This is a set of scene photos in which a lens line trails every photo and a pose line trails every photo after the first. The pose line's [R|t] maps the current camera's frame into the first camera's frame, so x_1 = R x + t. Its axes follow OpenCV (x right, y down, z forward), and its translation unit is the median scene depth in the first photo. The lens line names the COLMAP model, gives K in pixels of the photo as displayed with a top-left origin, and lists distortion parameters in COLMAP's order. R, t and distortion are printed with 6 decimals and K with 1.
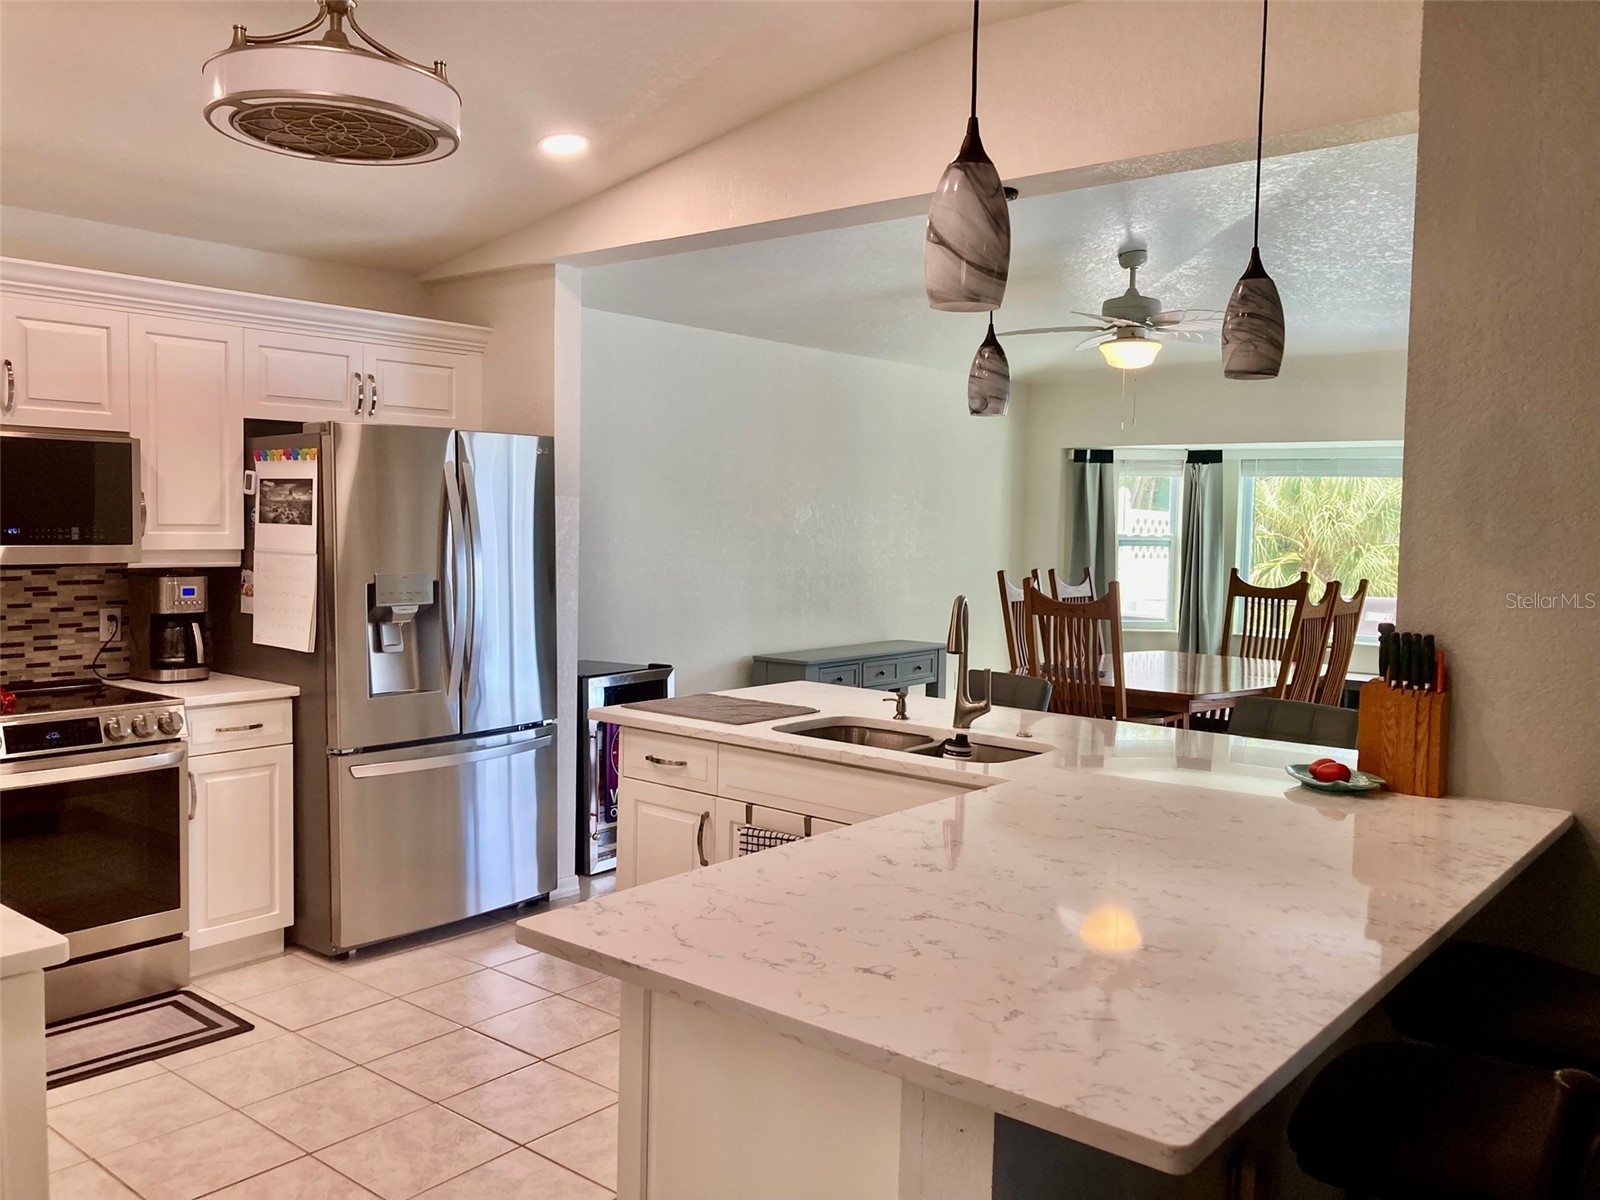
lens RADIAL K [[1308.1, 0, 788.5], [0, 1308.1, 591.8], [0, 0, 1]] dist [0.009518, 0.001768]
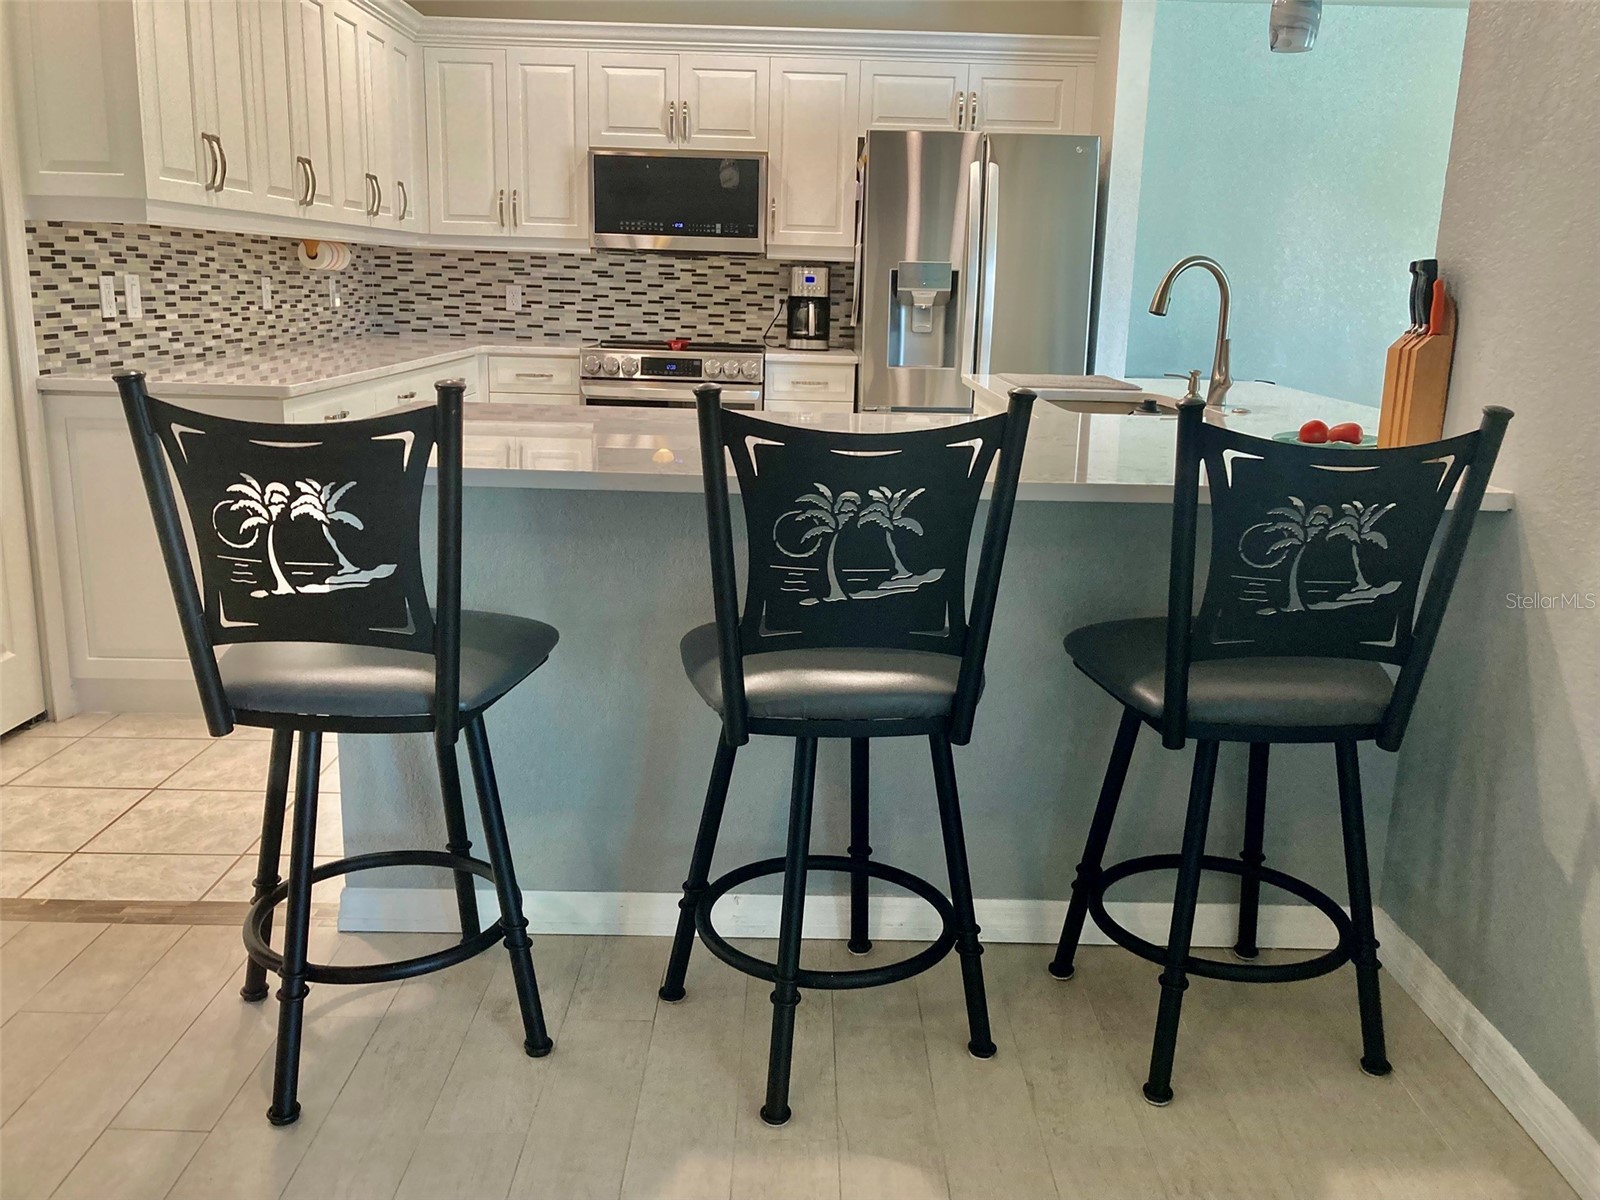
lens RADIAL K [[1332.7, 0, 809.8], [0, 1332.7, 584.8], [0, 0, 1]] dist [0.011913, 0.000248]
pose [[0.641526, 0.169967, -0.748034, 0.755628], [-0.063111, 0.983533, 0.169351, 0.096009], [0.764500, -0.061434, 0.641689, 0.172111]]
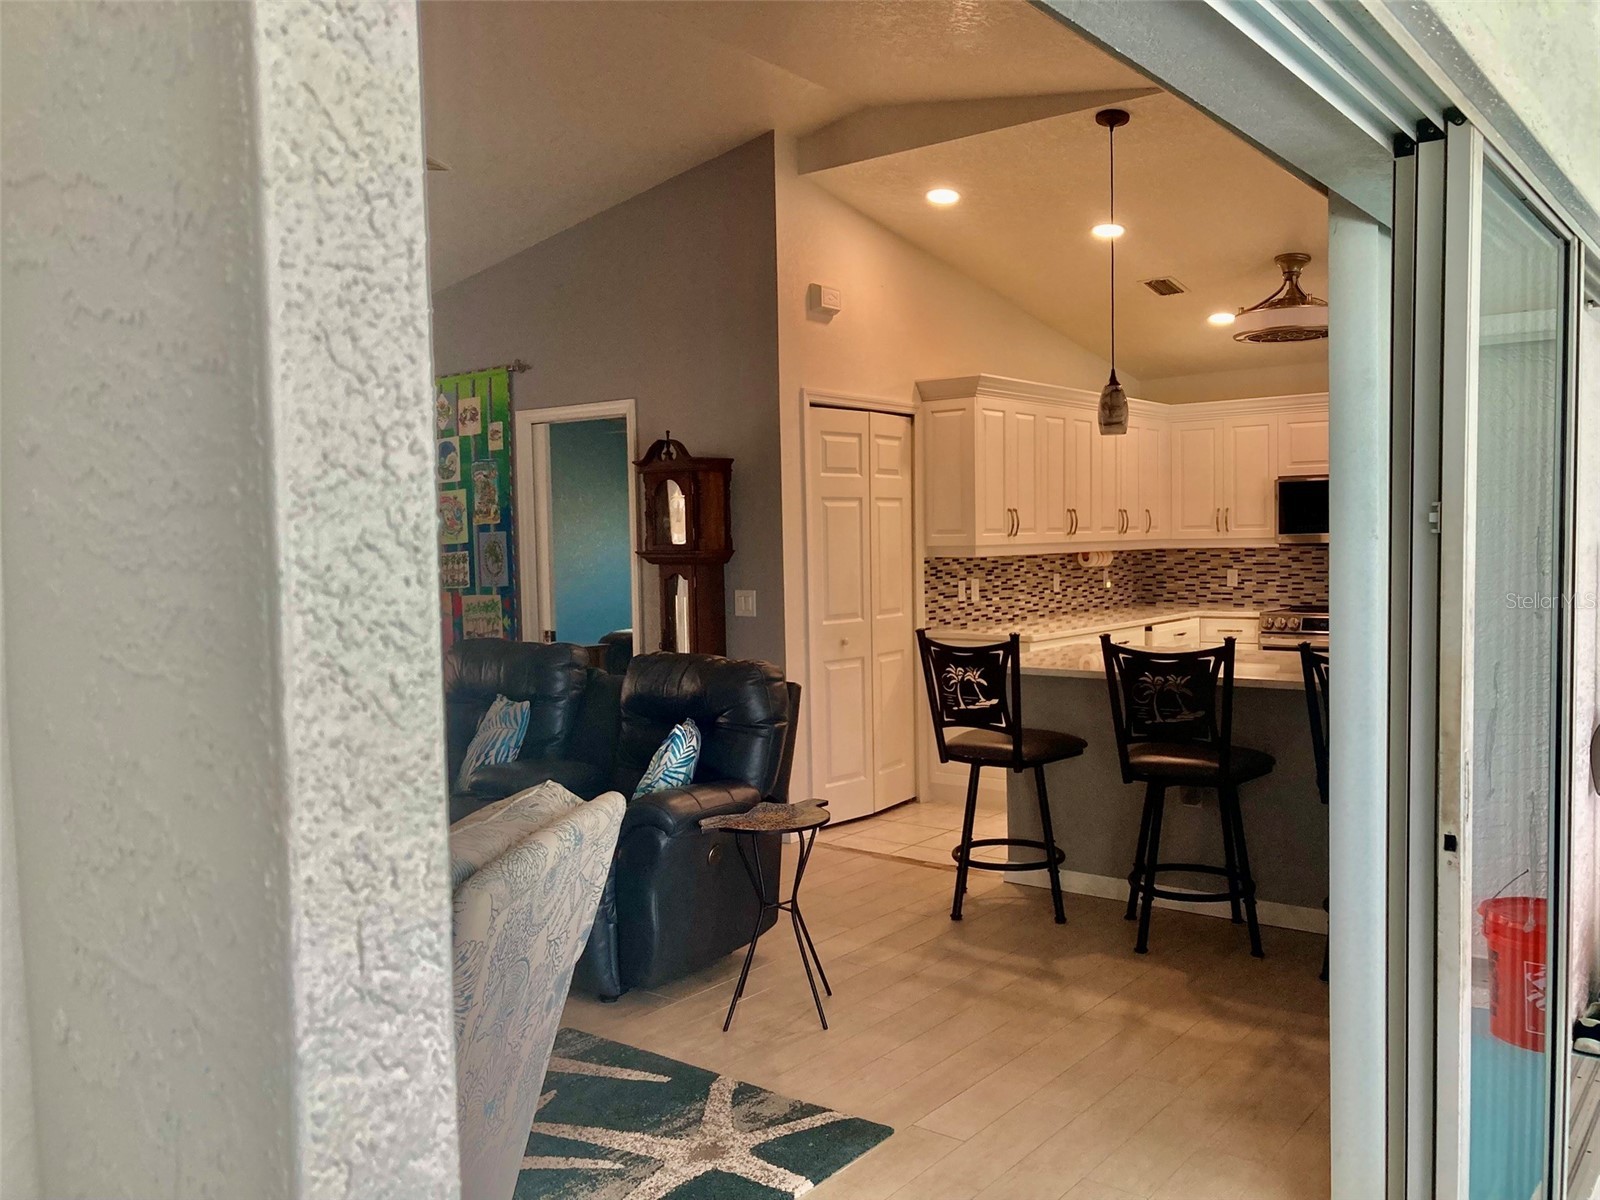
lens RADIAL K [[1312.9, 0, 809.5], [0, 1312.9, 585.7], [0, 0, 1]] dist [0.019160, -0.030313]
pose [[0.039201, 0.019434, -0.999042, 1.616839], [-0.043493, 0.998896, 0.017724, 0.051165], [0.998284, 0.042757, 0.040003, 0.121947]]
